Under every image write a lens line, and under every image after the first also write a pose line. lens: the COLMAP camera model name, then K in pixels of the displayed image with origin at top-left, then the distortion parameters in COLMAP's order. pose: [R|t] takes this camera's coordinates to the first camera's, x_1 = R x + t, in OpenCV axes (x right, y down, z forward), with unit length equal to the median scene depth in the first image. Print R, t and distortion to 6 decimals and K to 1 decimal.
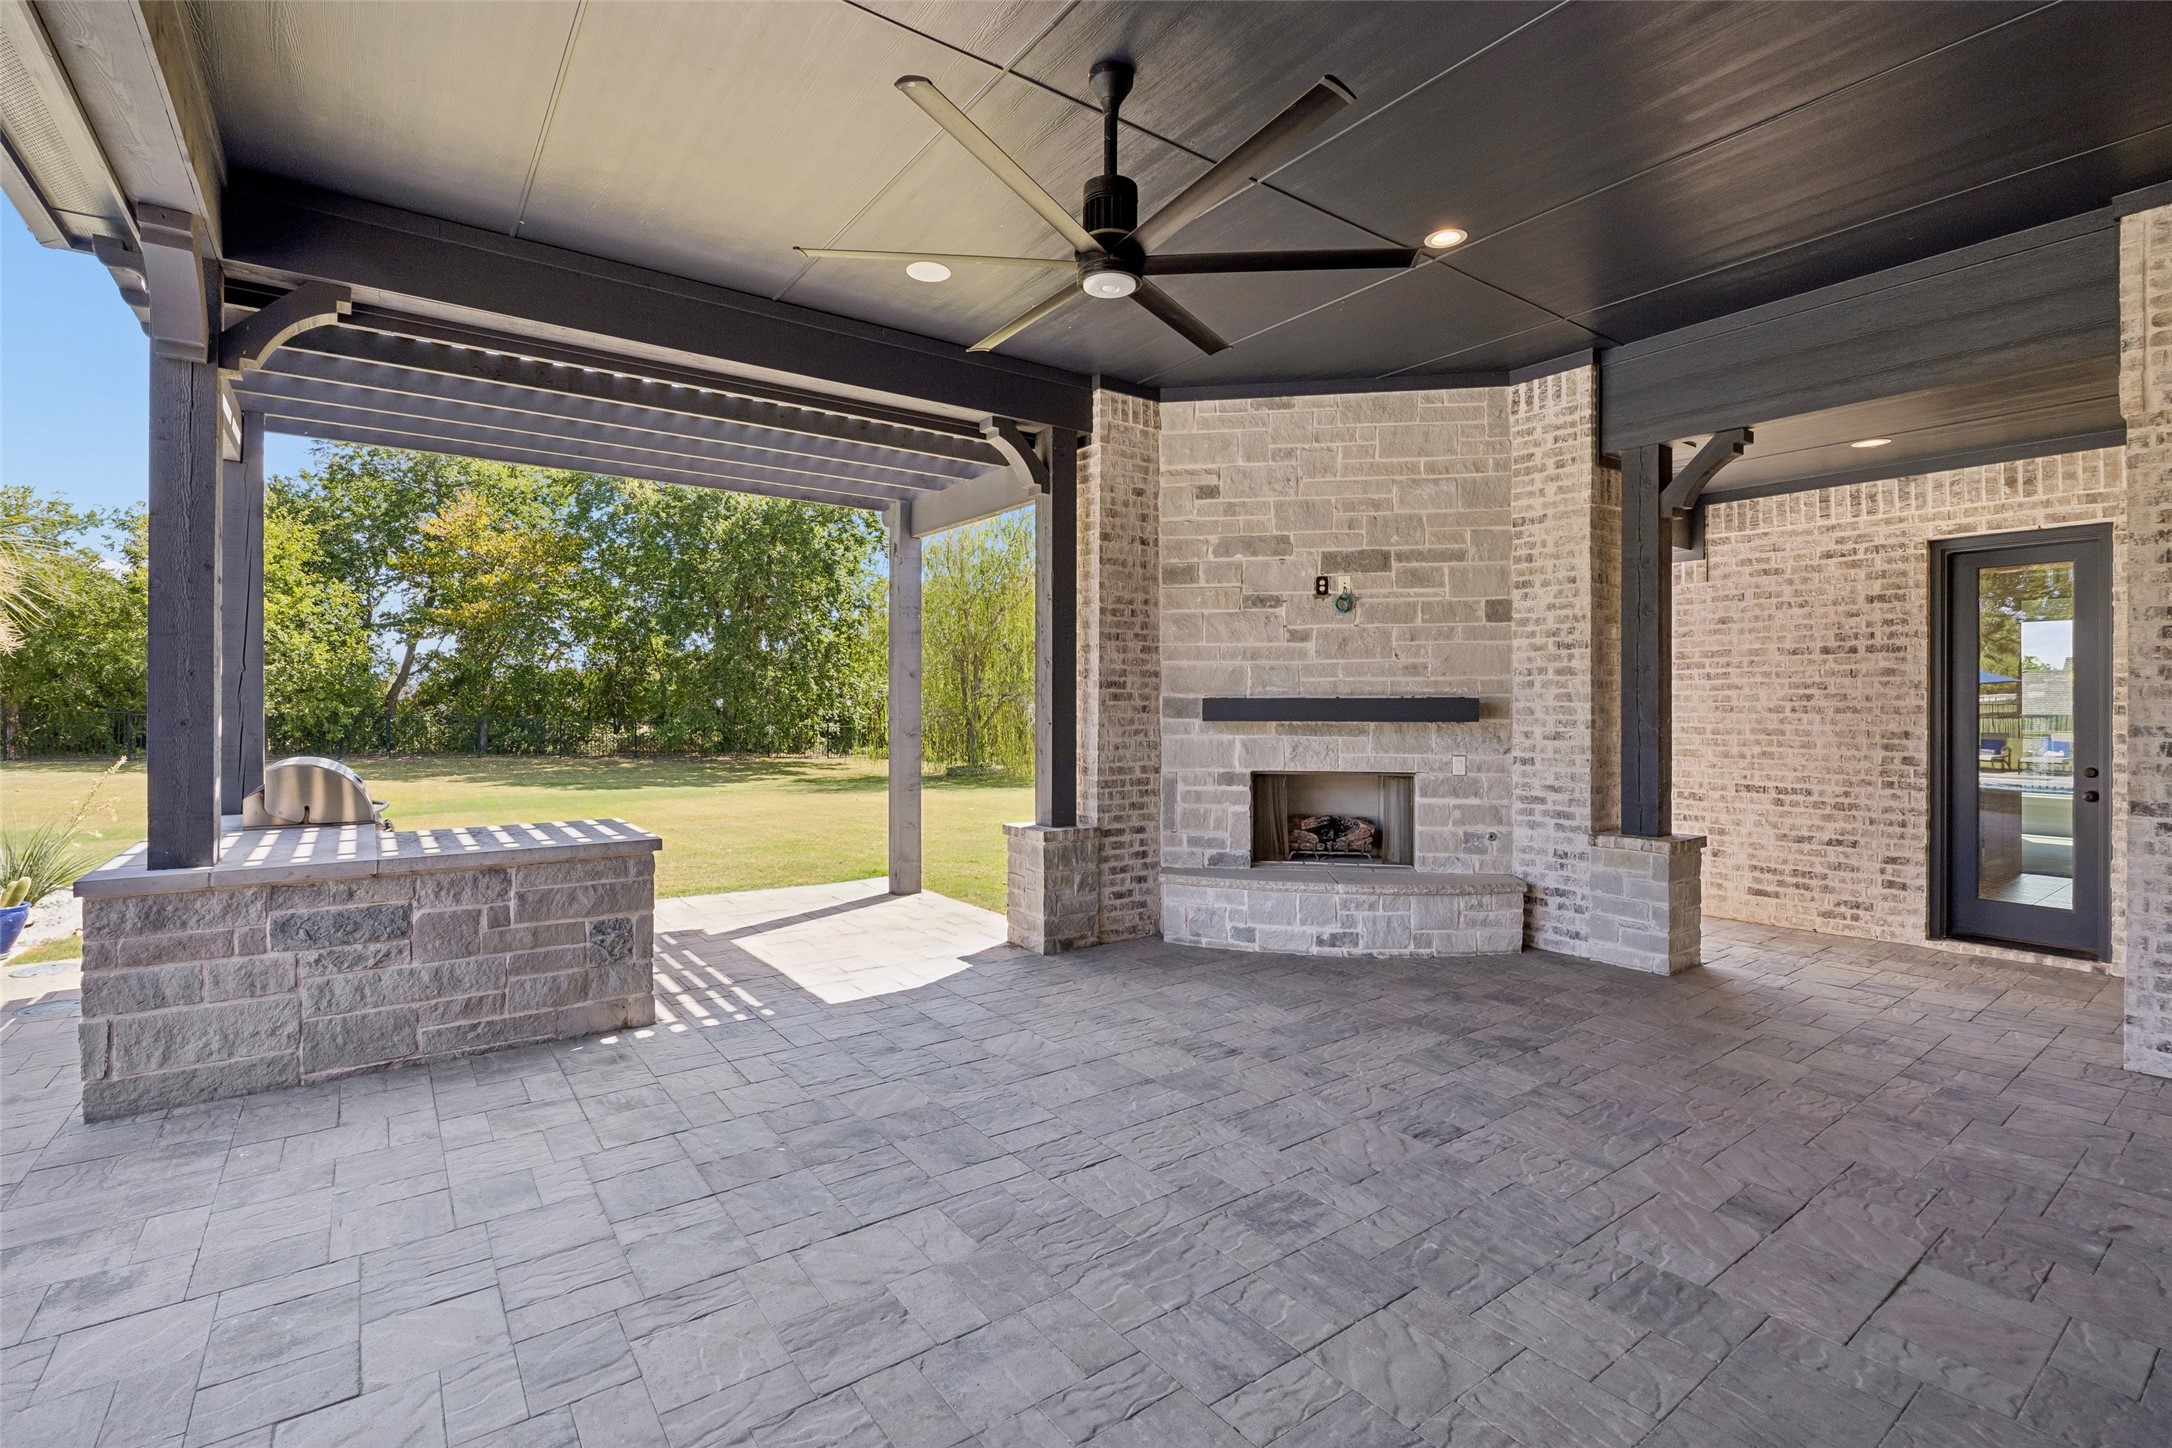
lens RADIAL K [[967.2, 0, 1071.4], [0, 967.2, 708.9], [0, 0, 1]] dist [-0.009655, -0.000885]
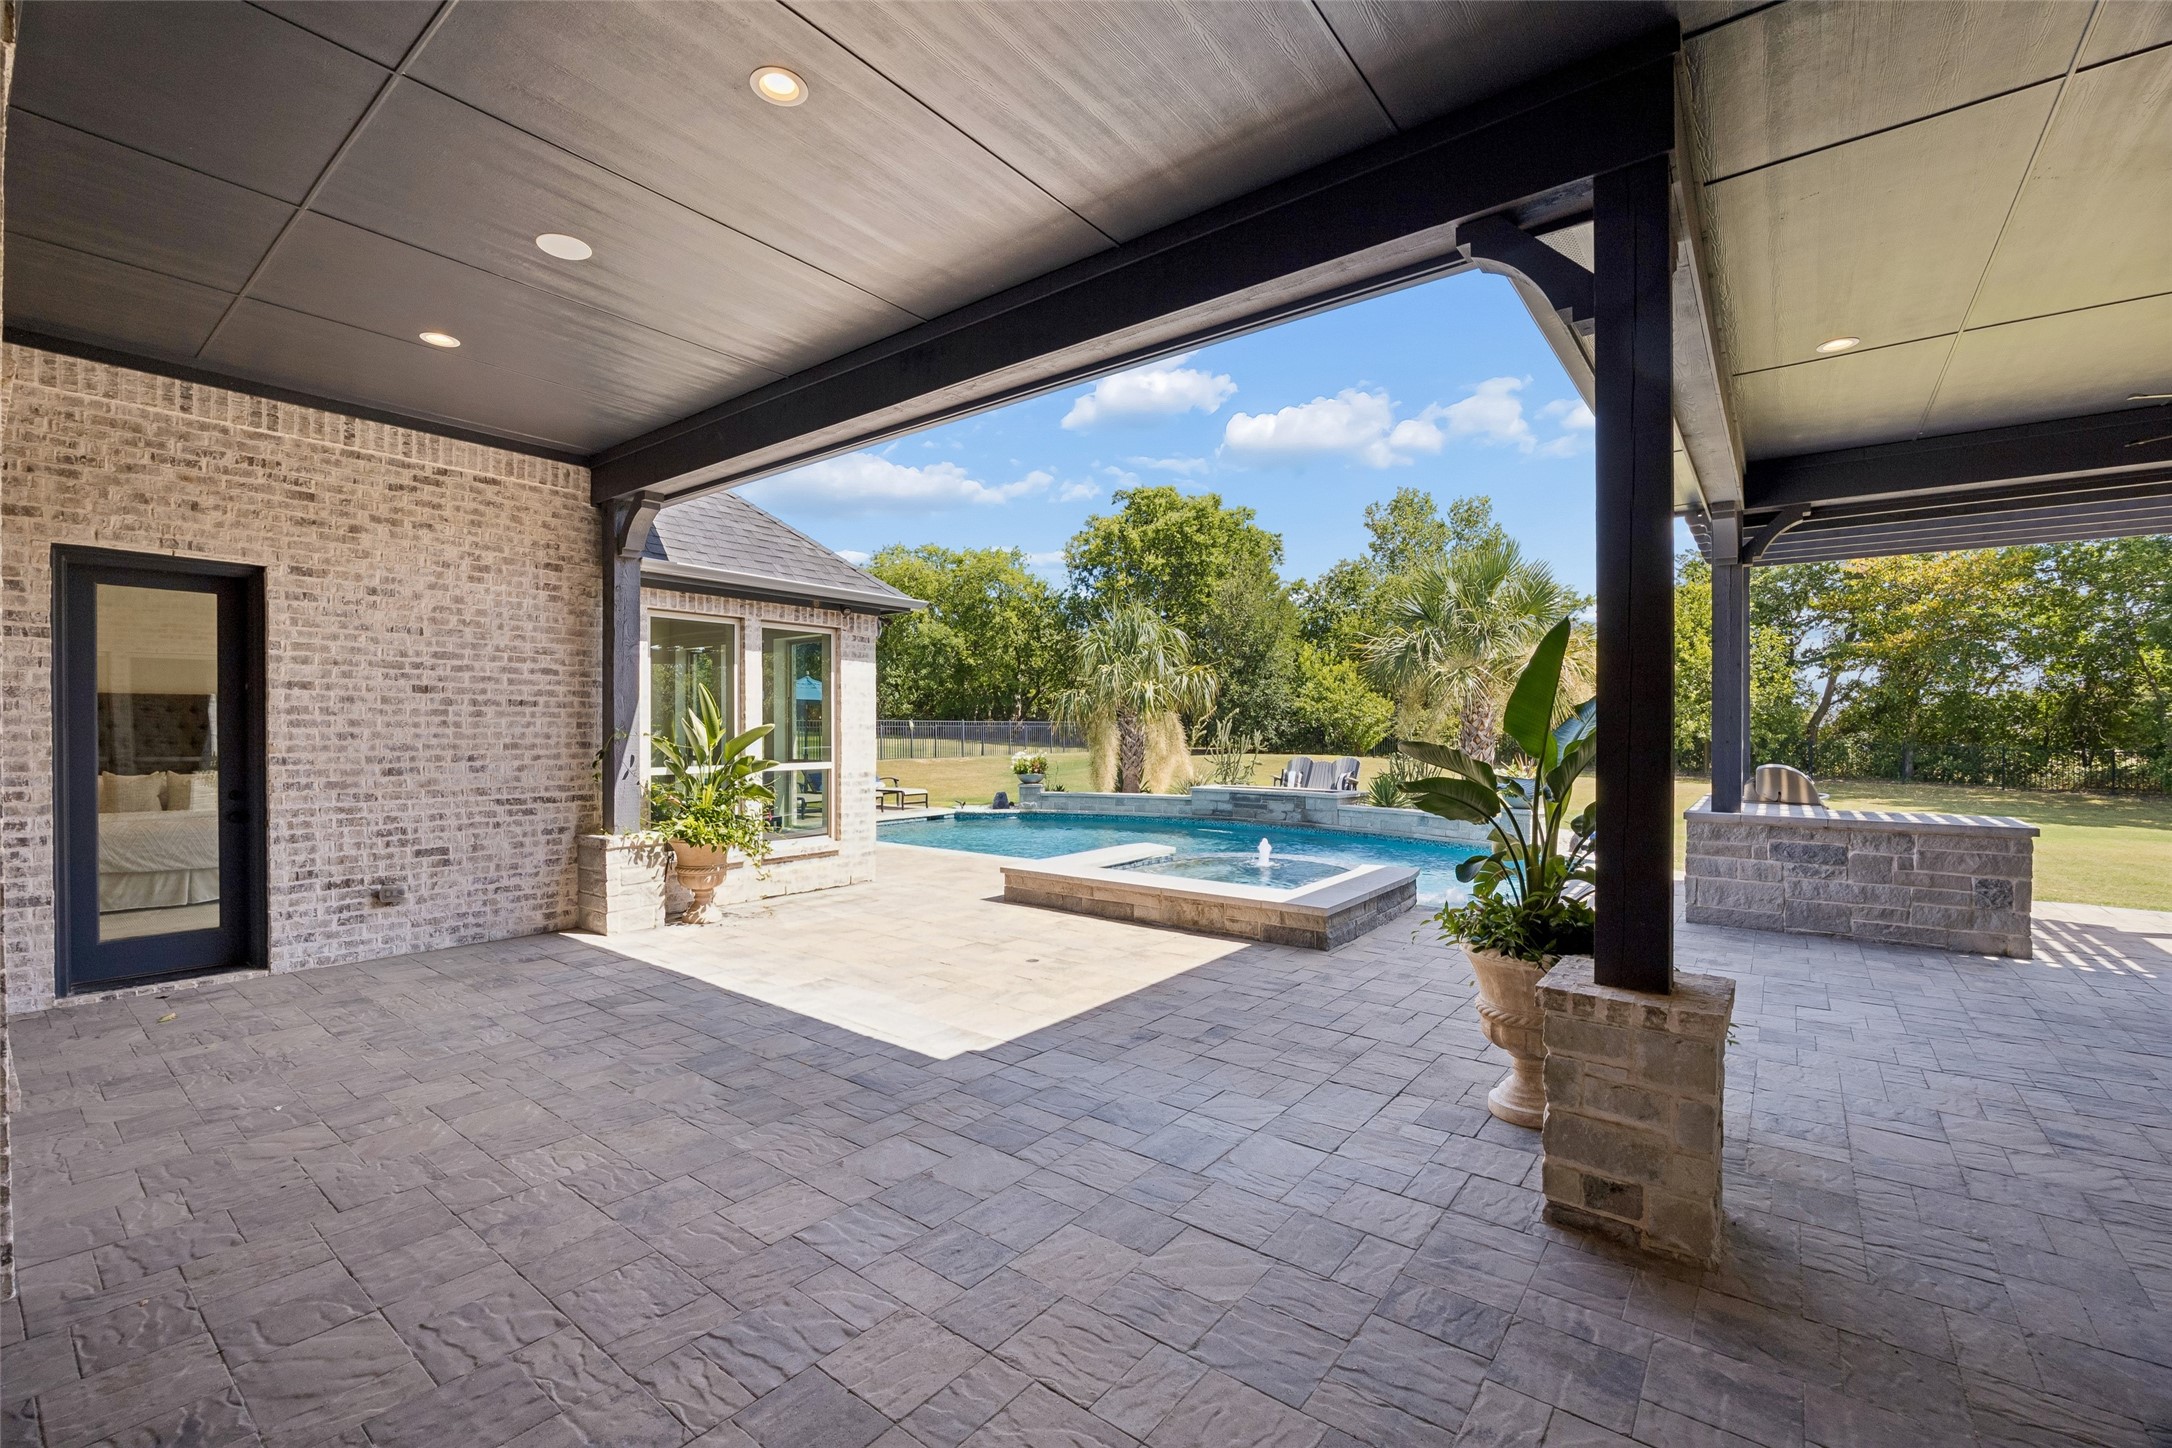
lens RADIAL K [[919.5, 0, 1073.7], [0, 919.5, 728.4], [0, 0, 1]] dist [-0.011904, 0.002024]
pose [[0.275354, -0.002612, -0.961339, 0.342782], [-0.005449, 0.999976, -0.004278, 0.001478], [0.961327, 0.006416, 0.275334, -0.532444]]
